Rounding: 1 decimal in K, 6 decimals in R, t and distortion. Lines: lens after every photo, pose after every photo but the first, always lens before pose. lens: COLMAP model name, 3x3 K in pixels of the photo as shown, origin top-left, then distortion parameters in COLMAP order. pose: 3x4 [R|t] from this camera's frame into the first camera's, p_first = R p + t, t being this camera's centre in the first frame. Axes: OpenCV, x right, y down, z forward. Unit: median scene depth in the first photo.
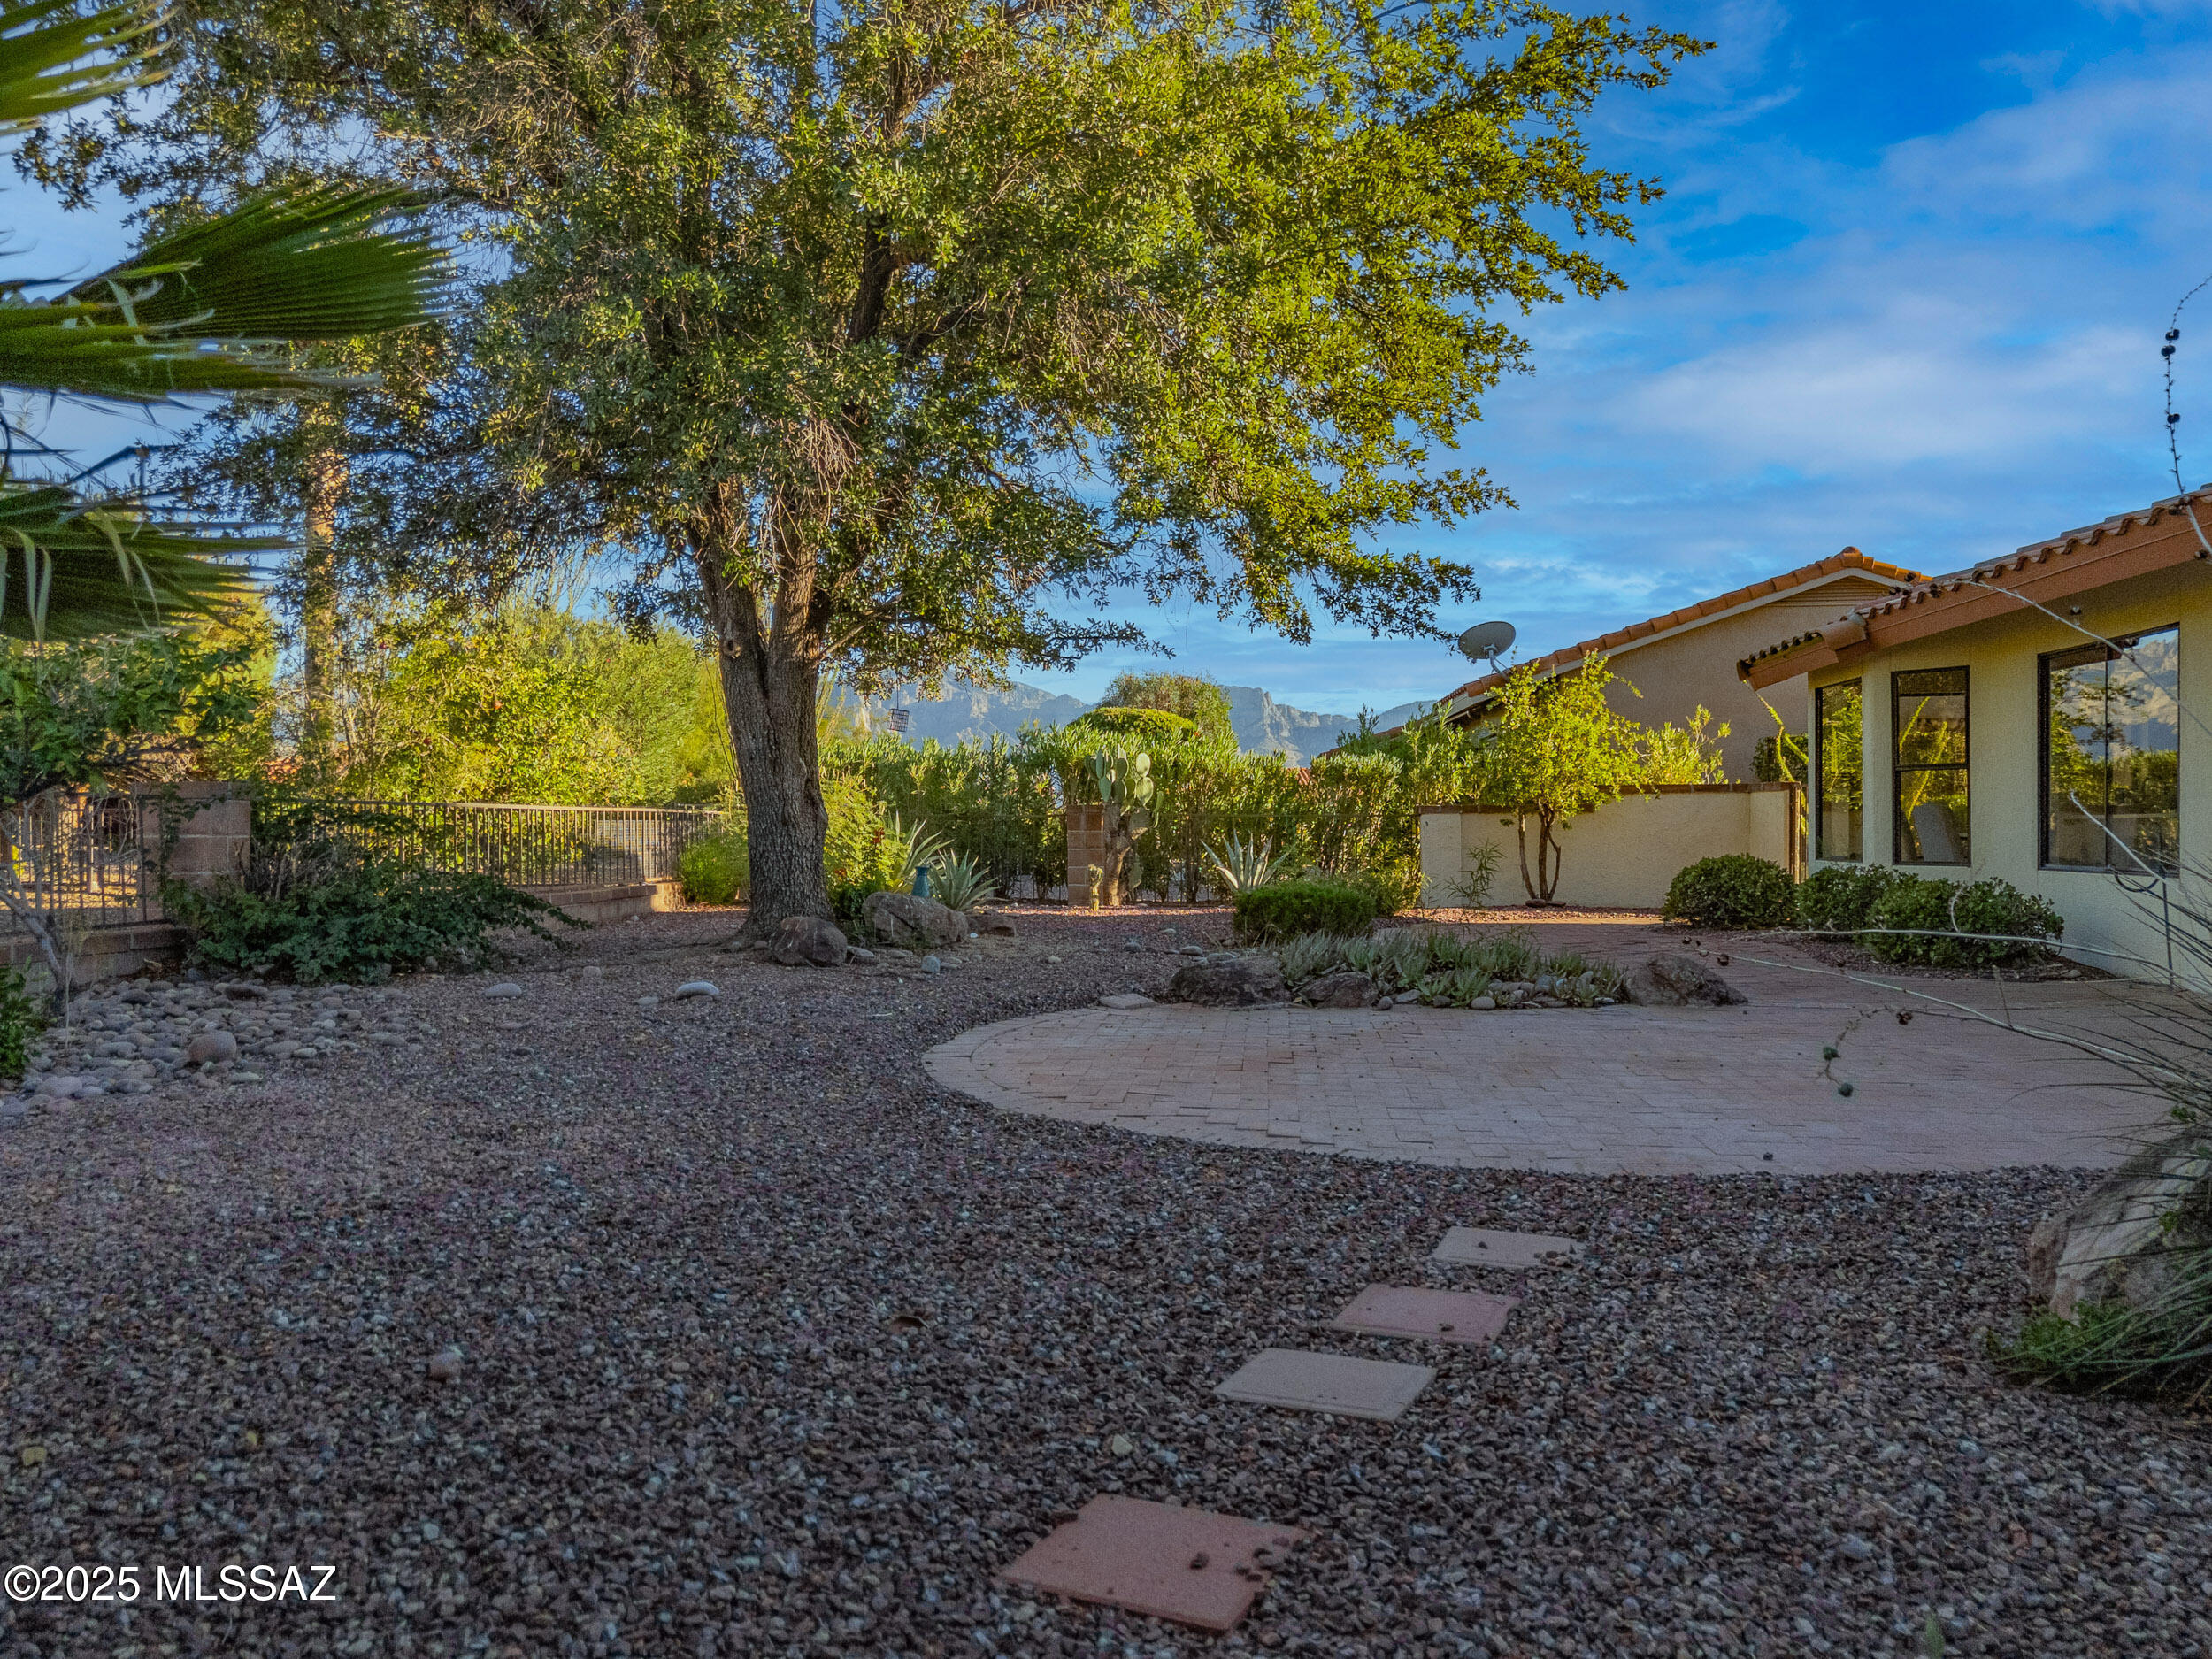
lens RADIAL K [[1582.7, 0, 1096.5], [0, 1582.7, 830.1], [0, 0, 1]] dist [0.036230, -0.008983]
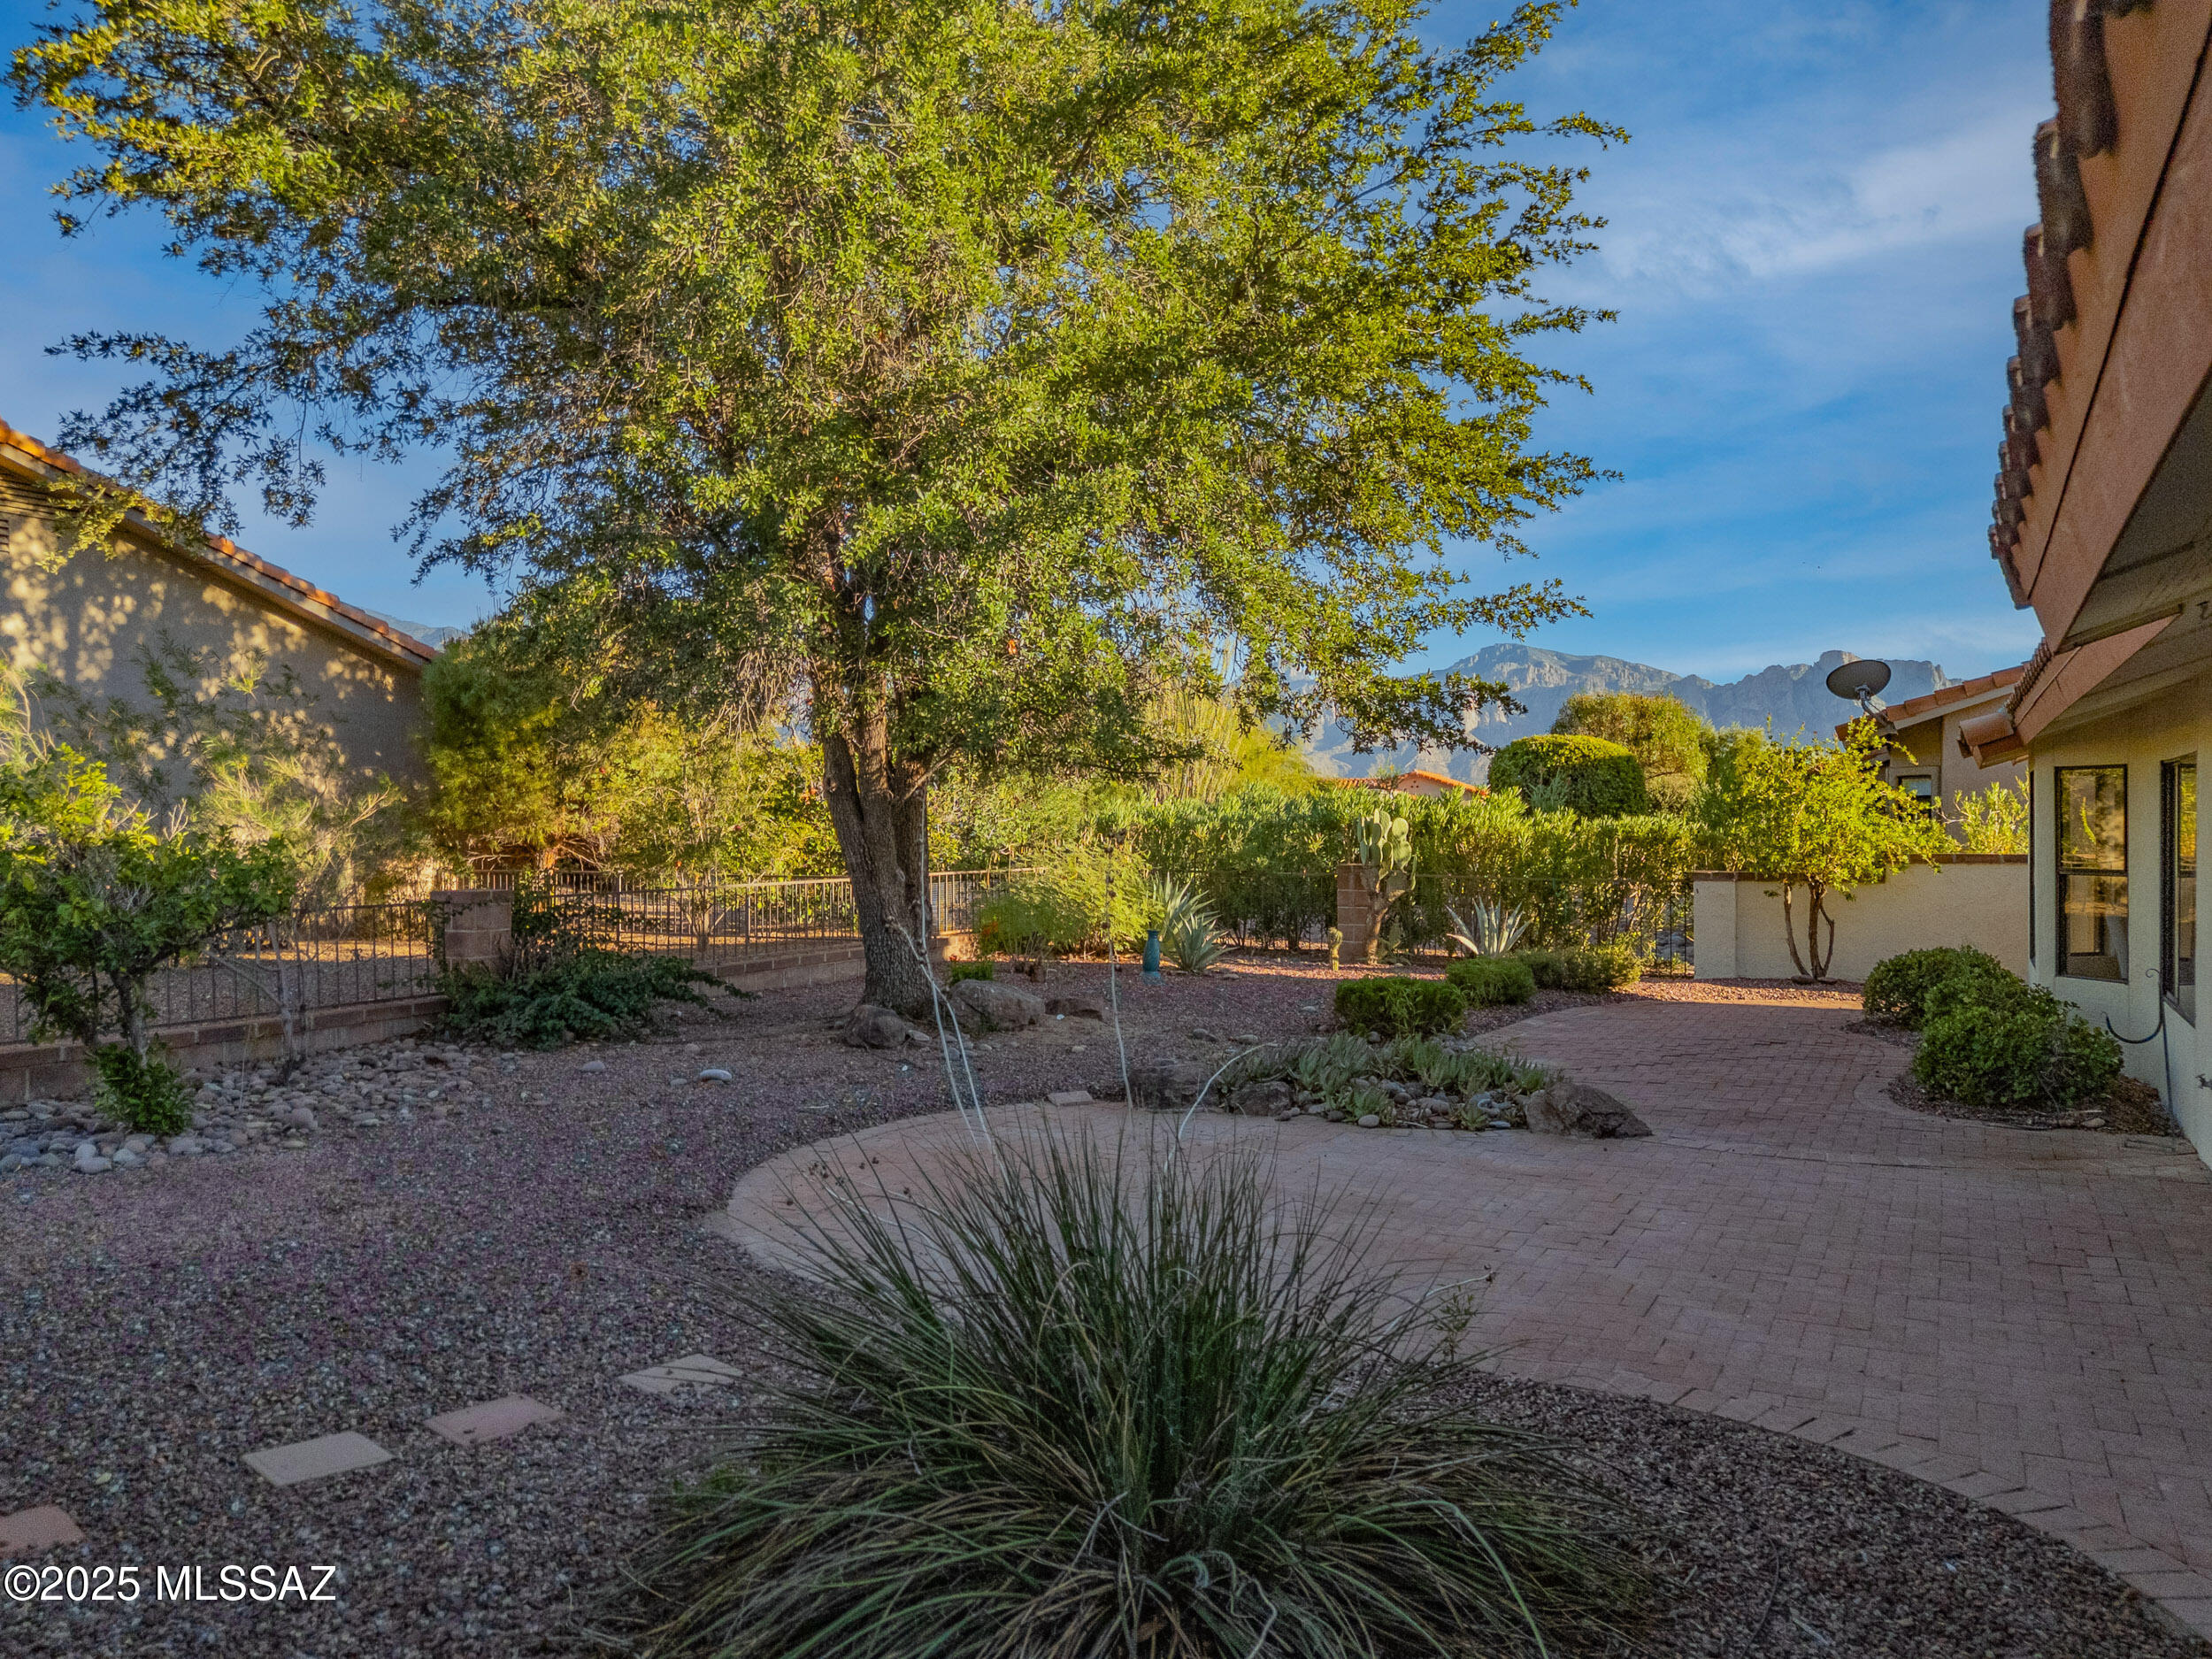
lens RADIAL K [[1582.7, 0, 1096.5], [0, 1582.7, 830.1], [0, 0, 1]] dist [0.036230, -0.008983]
pose [[0.935229, 0.003786, -0.354023, 0.228577], [-0.002618, 0.999989, 0.003778, -0.048015], [0.354034, -0.002606, 0.935229, -0.045997]]
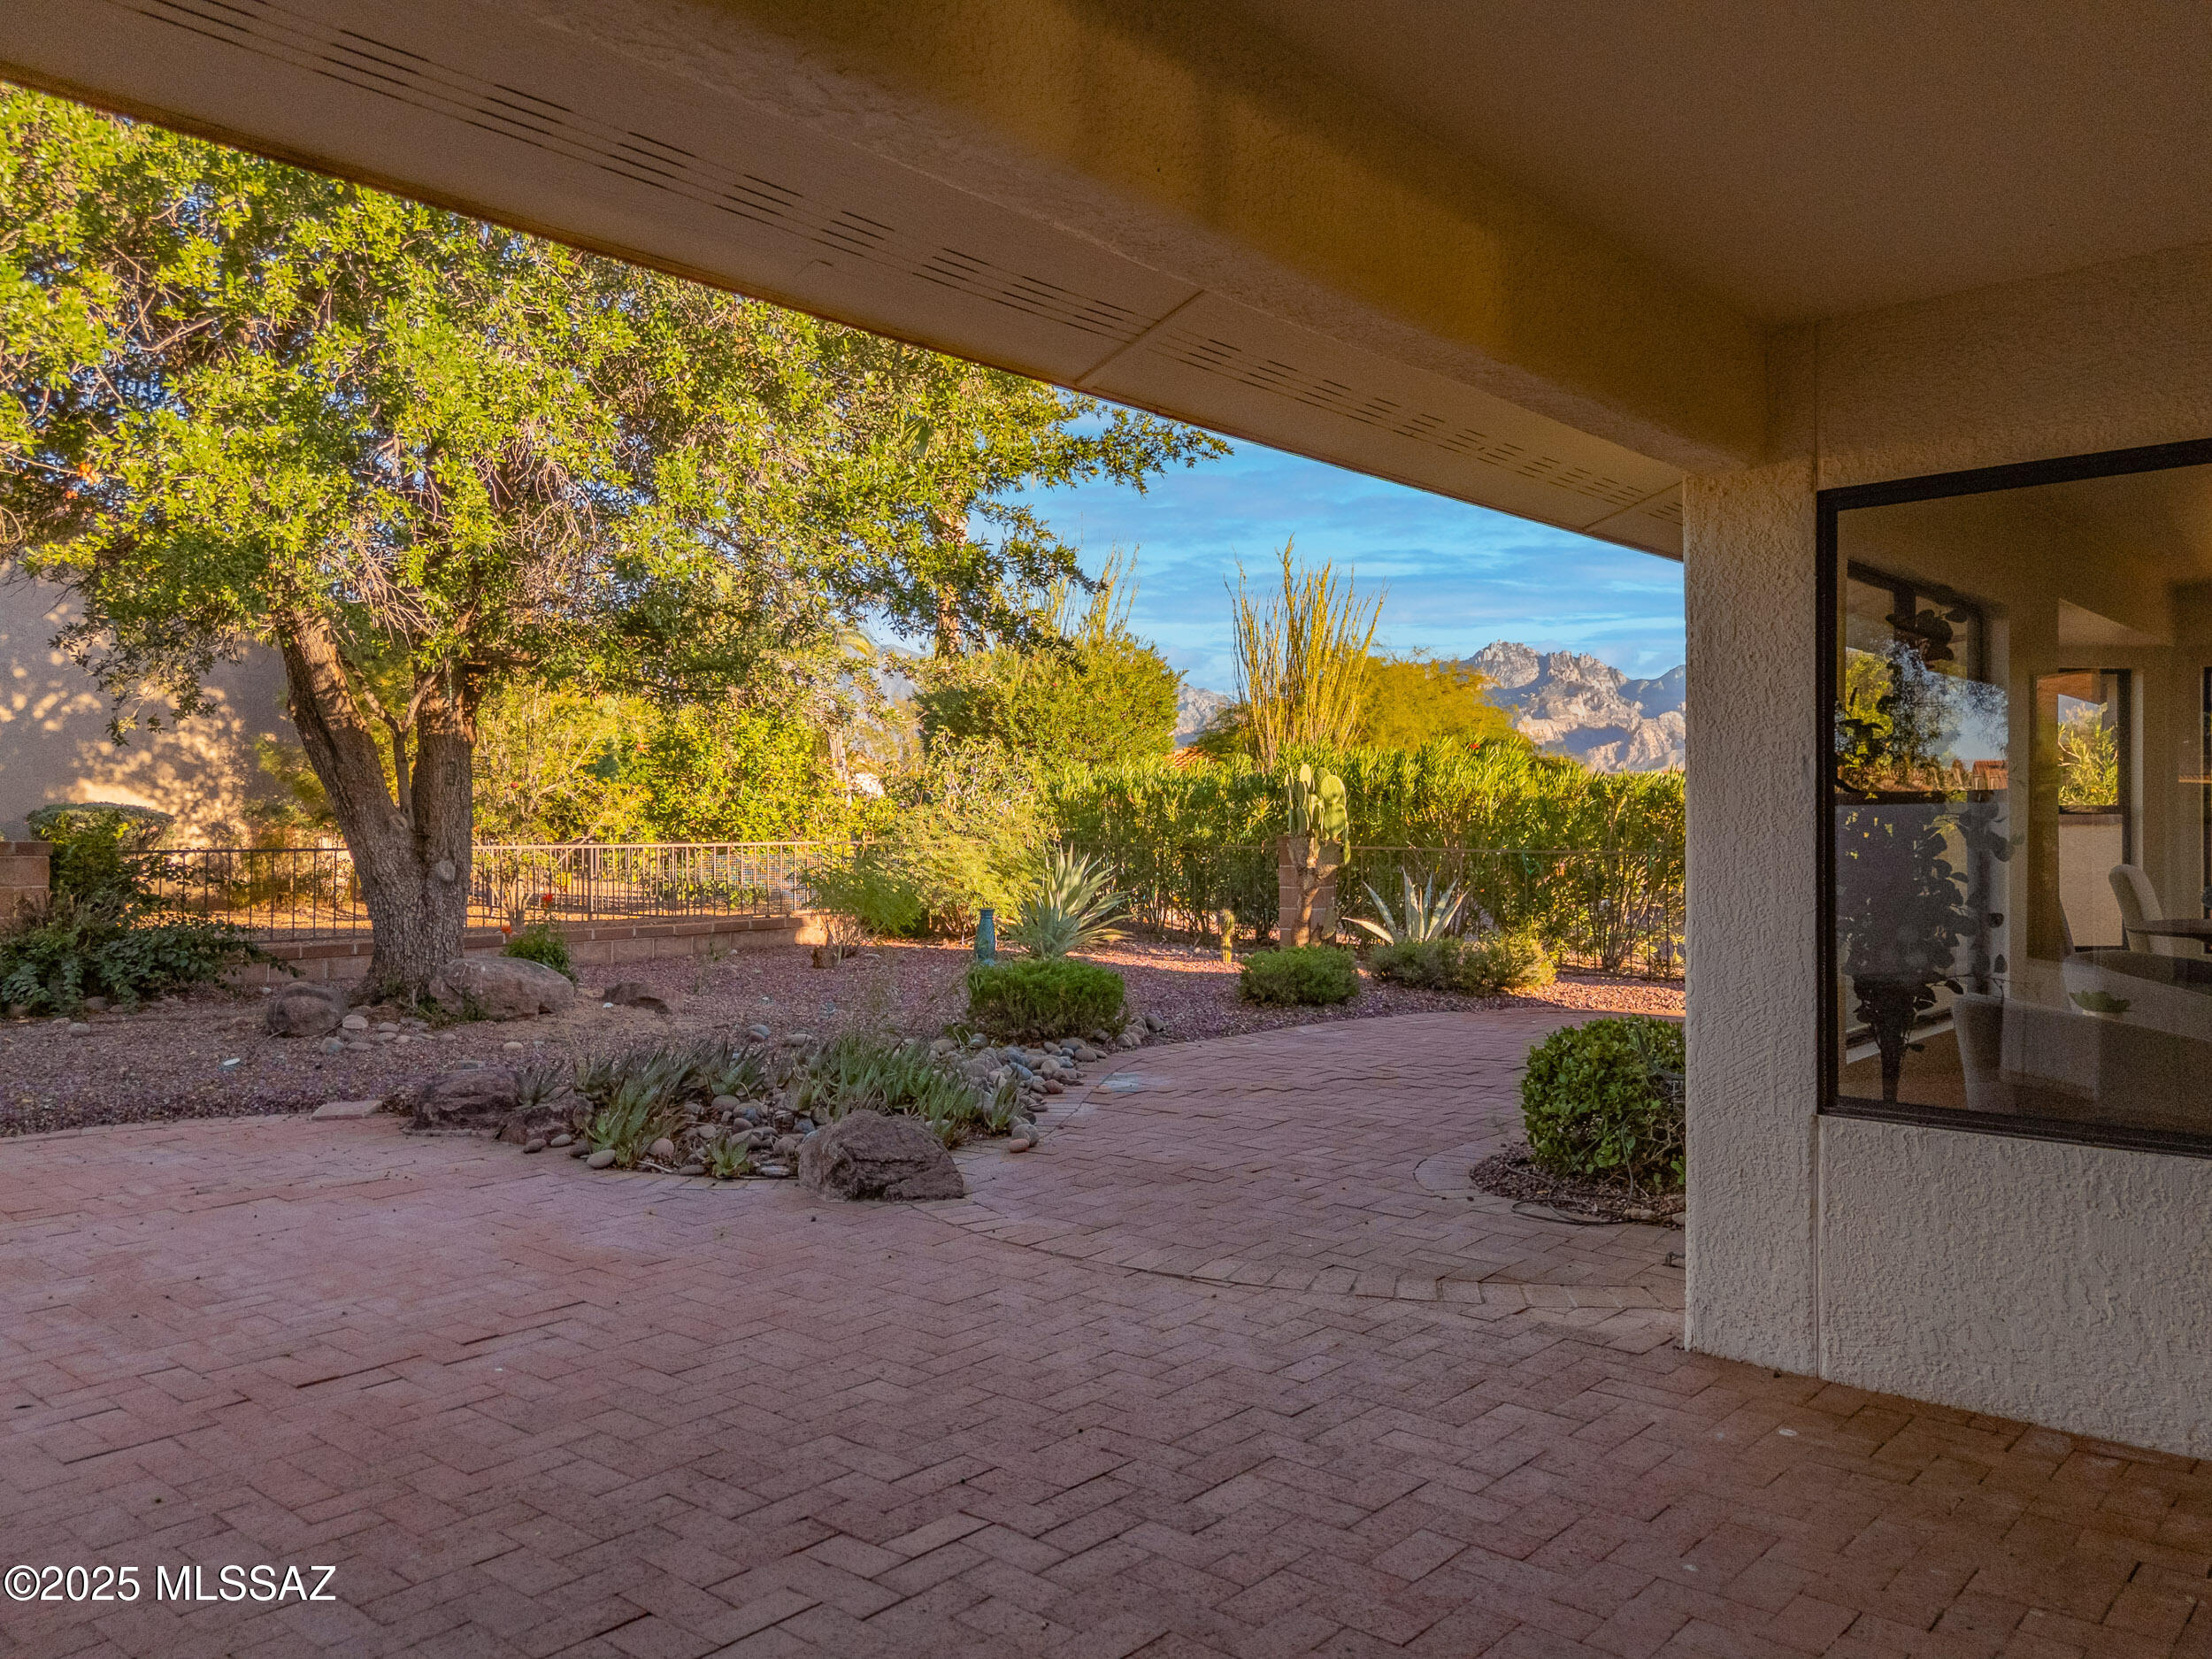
lens RADIAL K [[1585.8, 0, 1103.6], [0, 1585.8, 836.3], [0, 0, 1]] dist [0.094438, -0.003689]
pose [[0.820091, 0.003906, -0.572220, 0.442872], [-0.000641, 0.999982, 0.005907, -0.023344], [0.572233, -0.004477, 0.820079, 0.265473]]
